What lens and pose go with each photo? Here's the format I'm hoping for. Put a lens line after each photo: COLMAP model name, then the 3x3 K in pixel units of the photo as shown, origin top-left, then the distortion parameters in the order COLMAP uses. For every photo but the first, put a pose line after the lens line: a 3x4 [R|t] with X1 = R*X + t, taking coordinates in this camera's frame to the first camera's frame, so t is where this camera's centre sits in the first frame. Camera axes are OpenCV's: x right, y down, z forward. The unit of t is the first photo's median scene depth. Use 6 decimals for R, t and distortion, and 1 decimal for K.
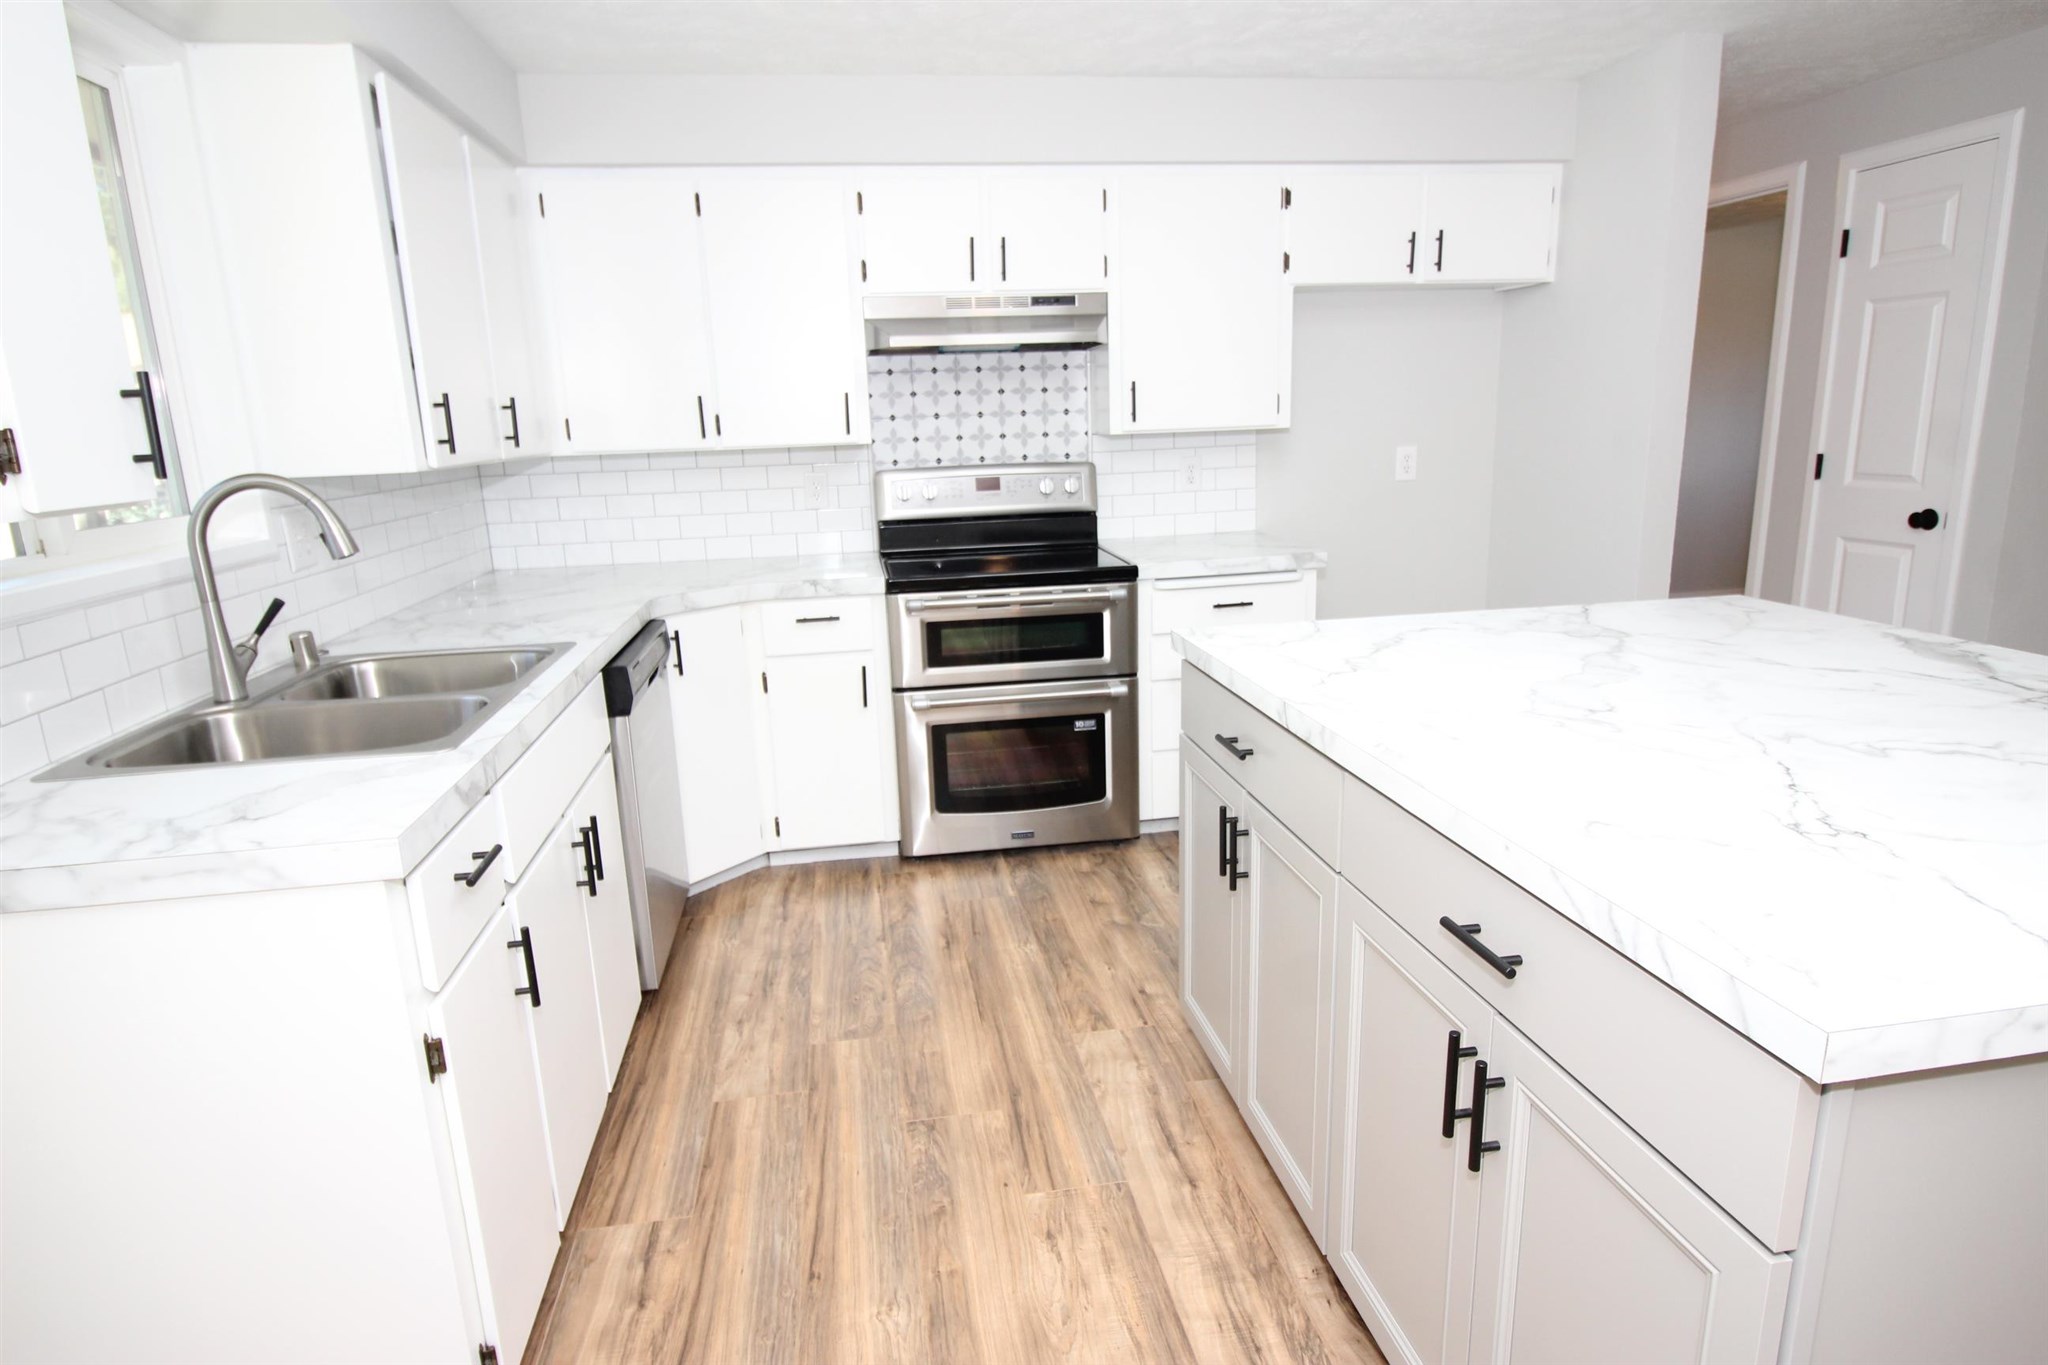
lens RADIAL K [[1137.7, 0, 1024.0], [0, 1137.7, 682.5], [0, 0, 1]] dist [-0.002851, -0.000785]
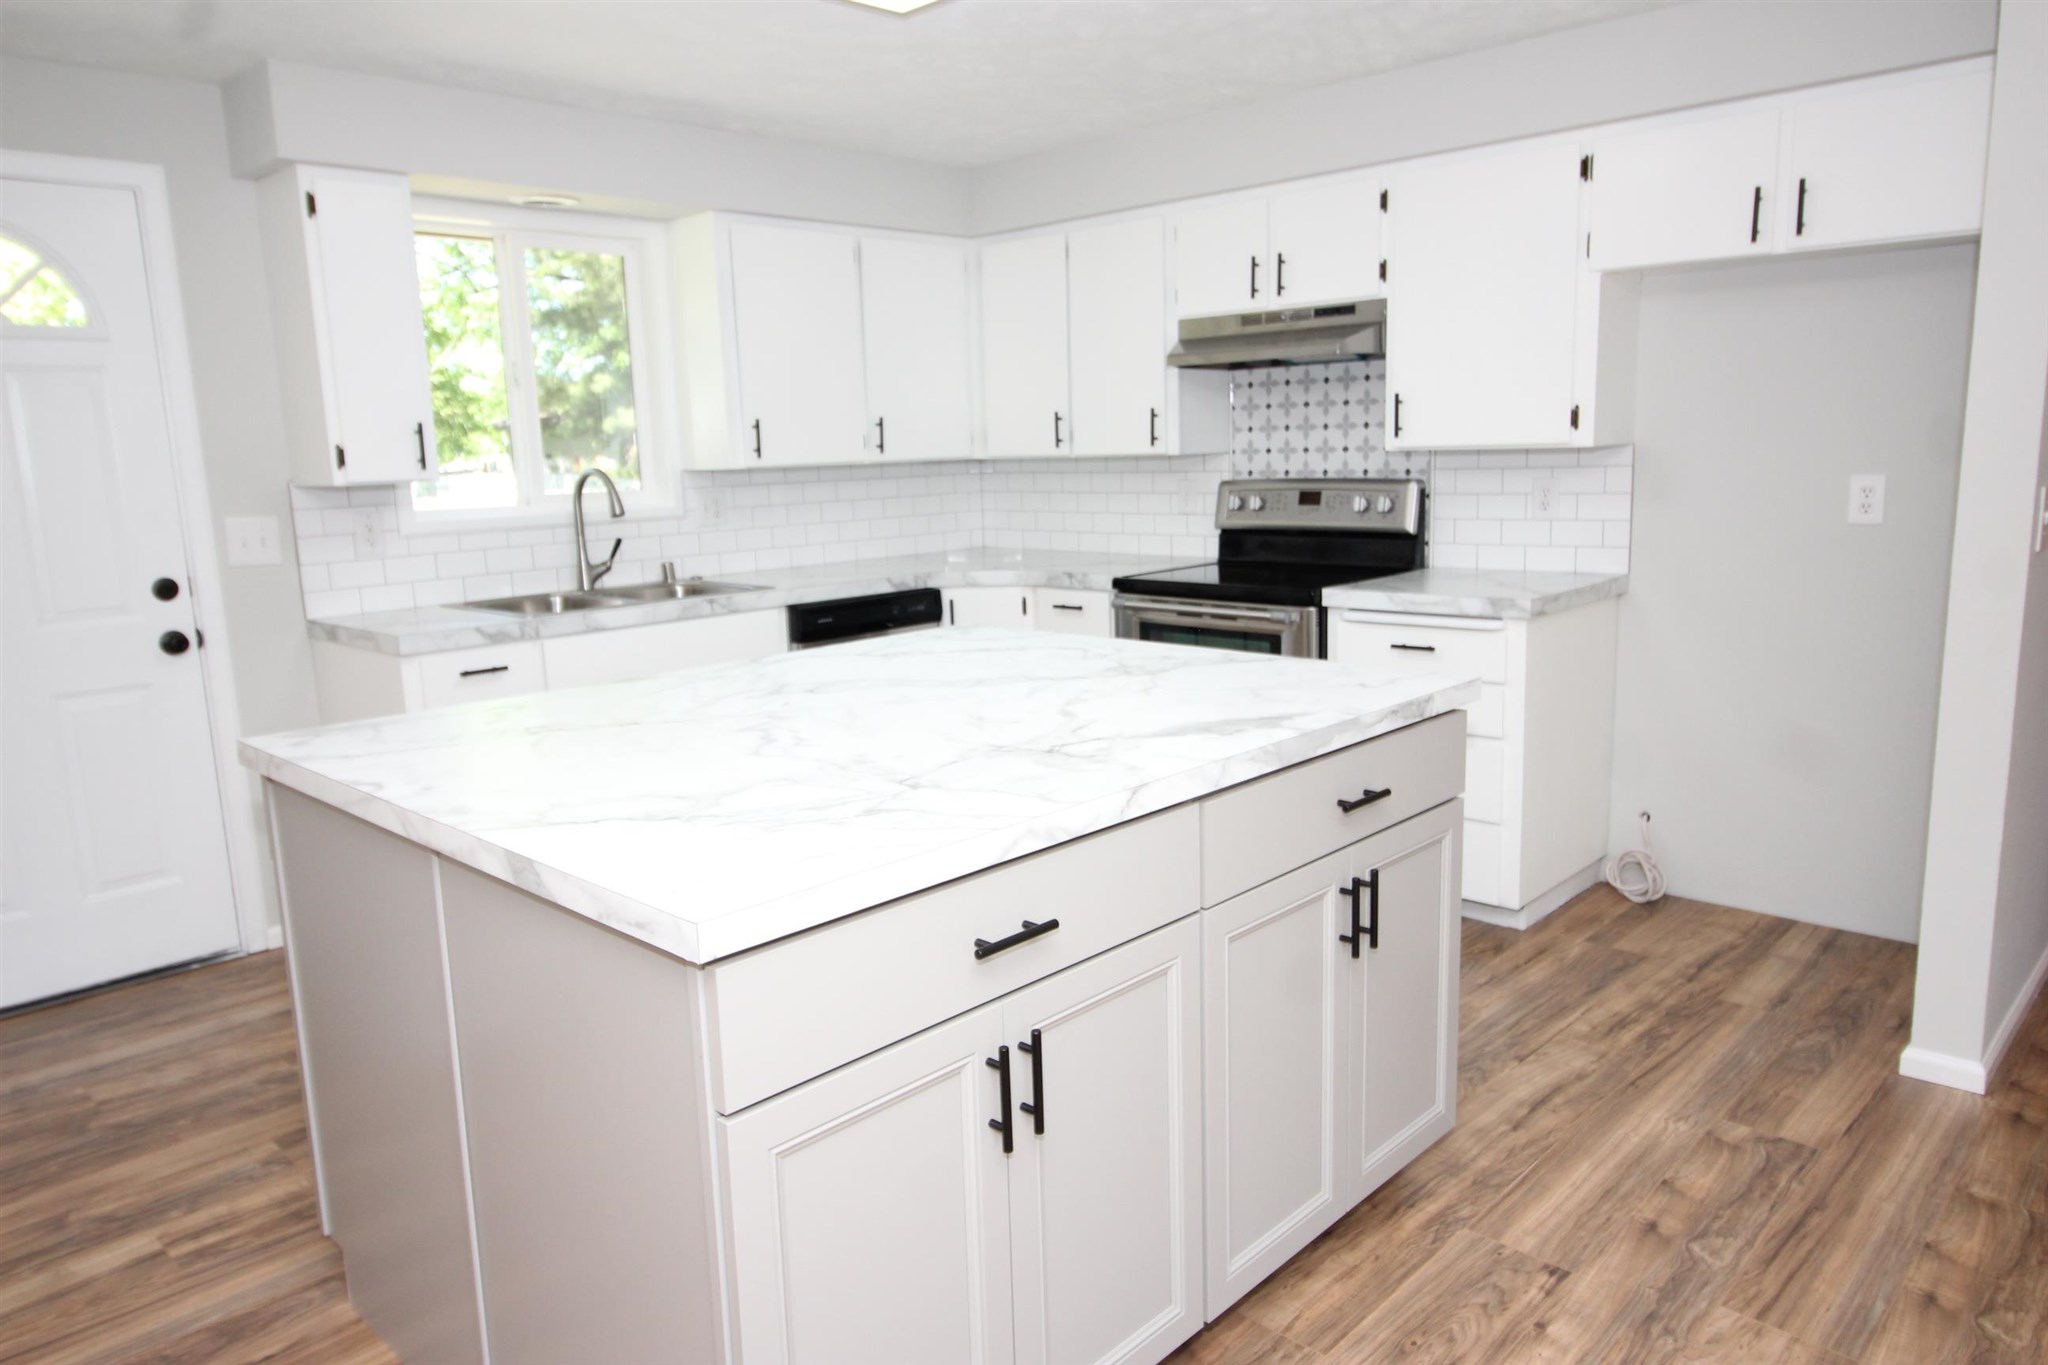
lens RADIAL K [[1378.8, 0, 1024.0], [0, 1378.8, 682.5], [0, 0, 1]] dist [0.009393, -0.000891]
pose [[0.601771, 0.154721, -0.783539, 0.804565], [-0.173515, 0.982950, 0.060835, -0.052048], [0.779593, 0.099347, 0.618357, 0.105120]]
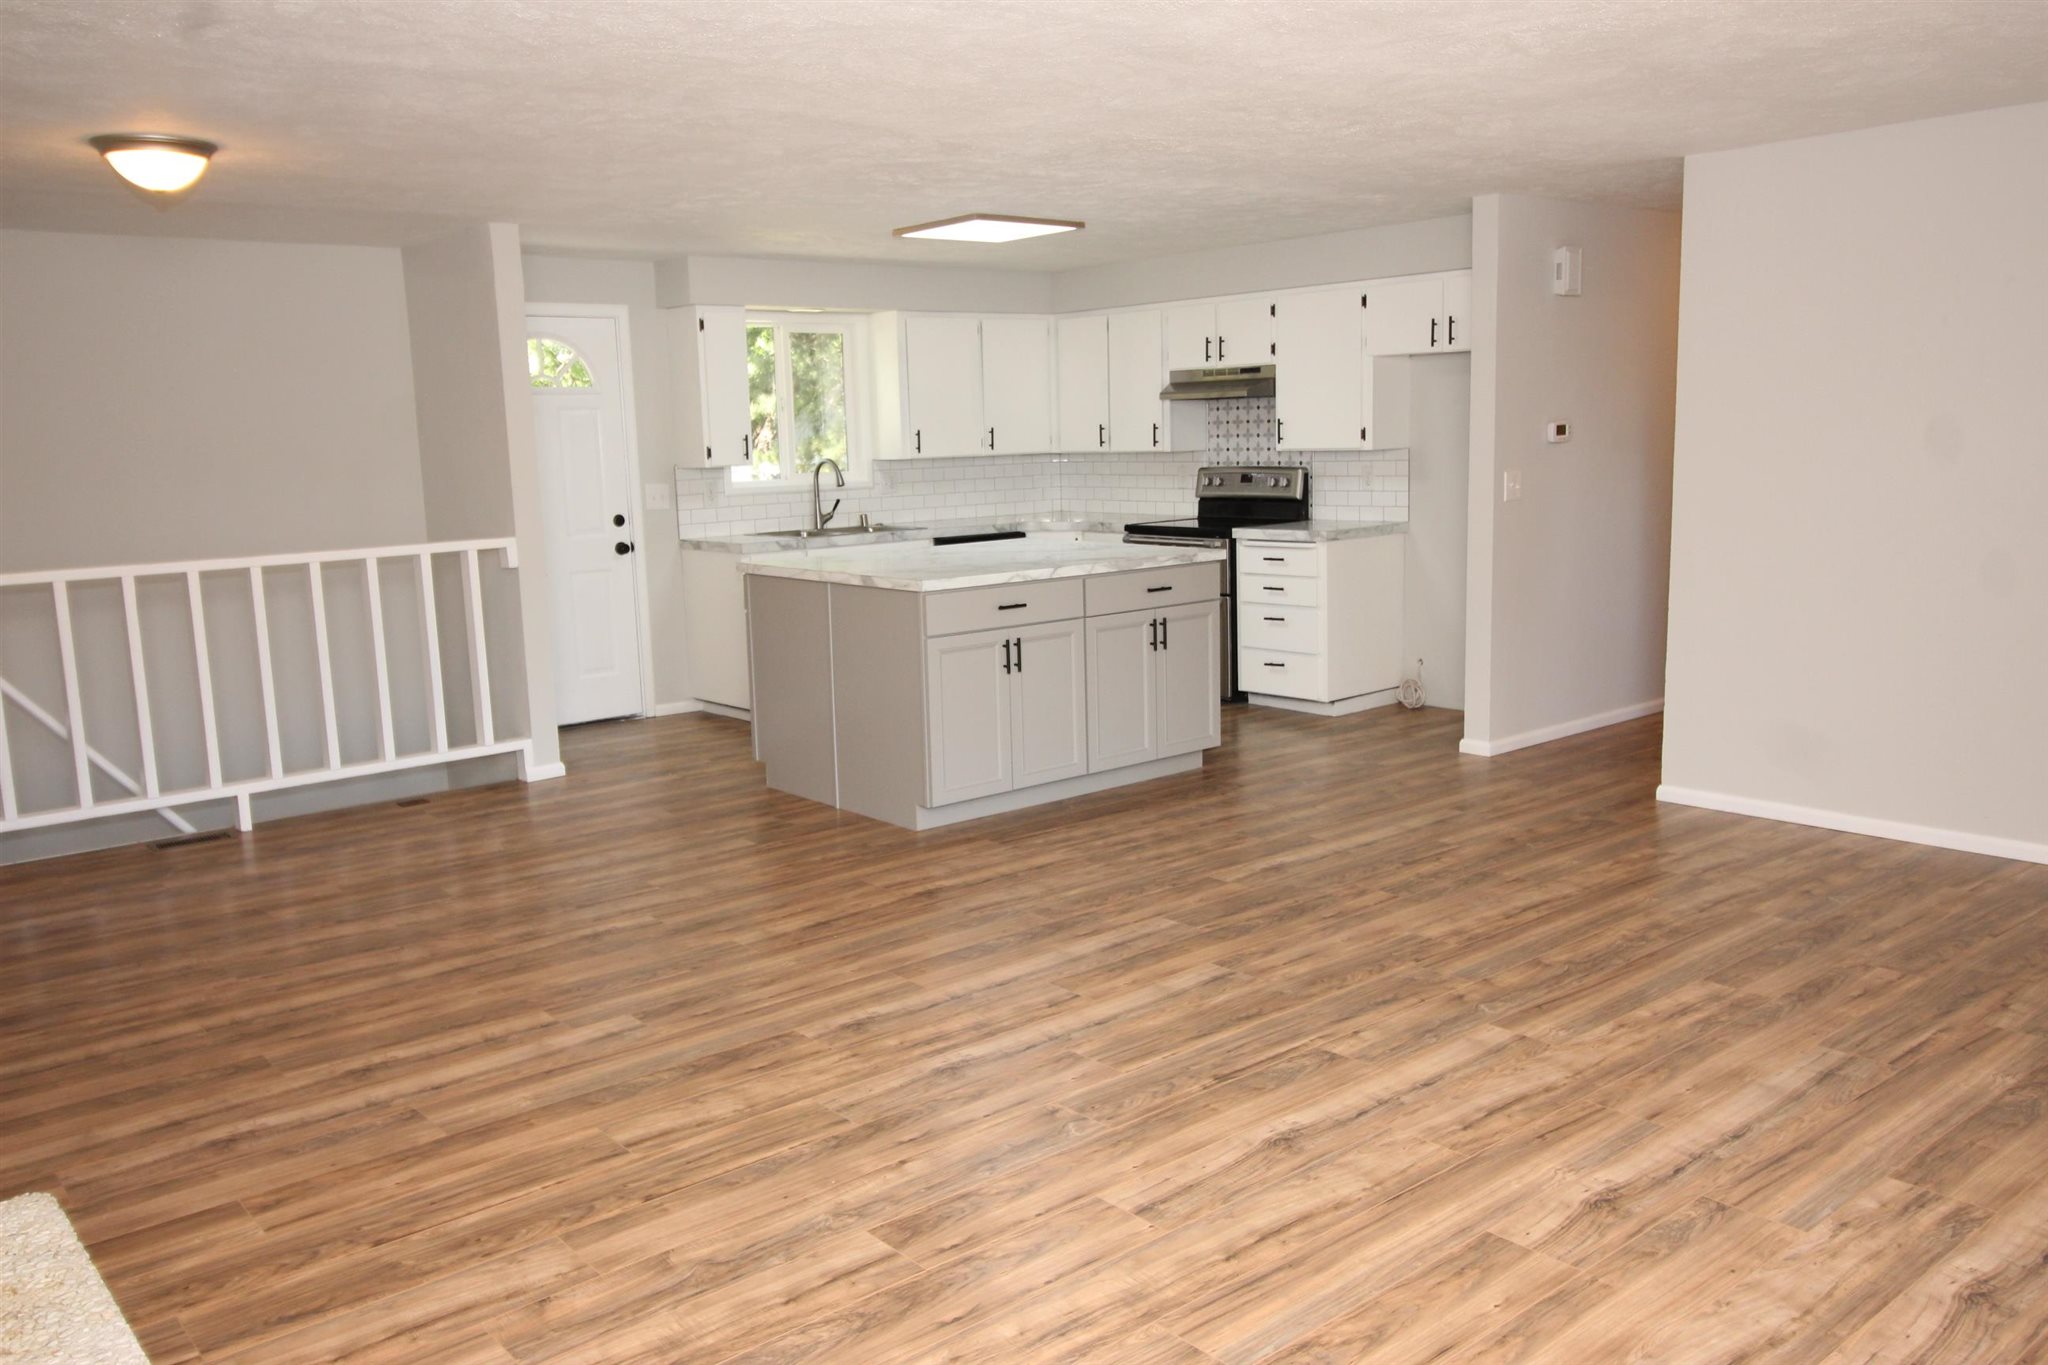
lens RADIAL K [[1619.8, 0, 1014.7], [0, 1619.8, 704.7], [0, 0, 1]] dist [-0.023437, -0.001881]
pose [[0.512034, 0.164406, -0.843085, 1.867520], [-0.186827, 0.979330, 0.077508, 0.023352], [0.838402, 0.117824, 0.532166, -0.474431]]
